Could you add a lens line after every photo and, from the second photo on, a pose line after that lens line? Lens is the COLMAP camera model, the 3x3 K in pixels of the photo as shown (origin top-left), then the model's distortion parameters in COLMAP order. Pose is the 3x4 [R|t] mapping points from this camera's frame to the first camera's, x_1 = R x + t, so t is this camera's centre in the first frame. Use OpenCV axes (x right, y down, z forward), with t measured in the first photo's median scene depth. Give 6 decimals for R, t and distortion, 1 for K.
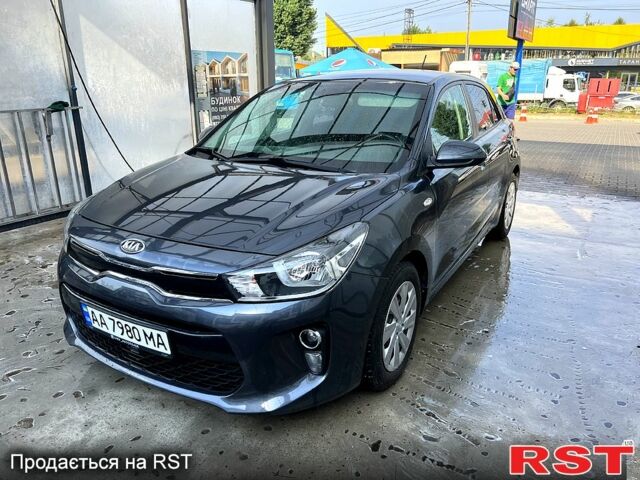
lens RADIAL K [[465.1, 0, 320.0], [0, 465.1, 240.0], [0, 0, 1]] dist [0.004778, 0.001247]
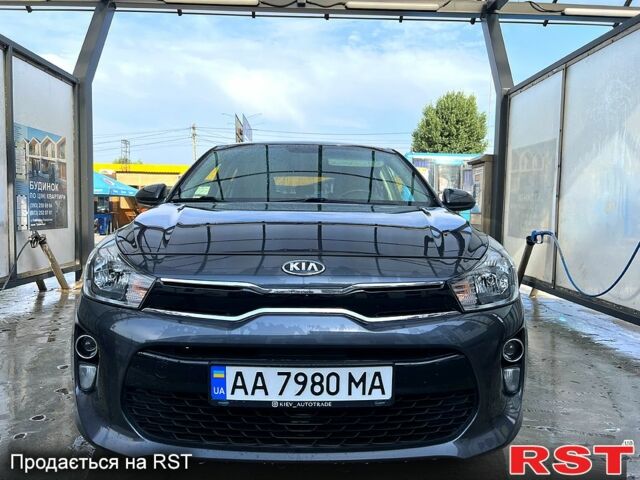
lens RADIAL K [[465.1, 0, 320.0], [0, 465.1, 240.0], [0, 0, 1]] dist [0.004778, 0.001247]
pose [[0.857867, -0.024303, 0.513297, -0.219513], [0.150926, 0.966743, -0.206469, 0.037581], [-0.491209, 0.254593, 0.833004, 0.101180]]
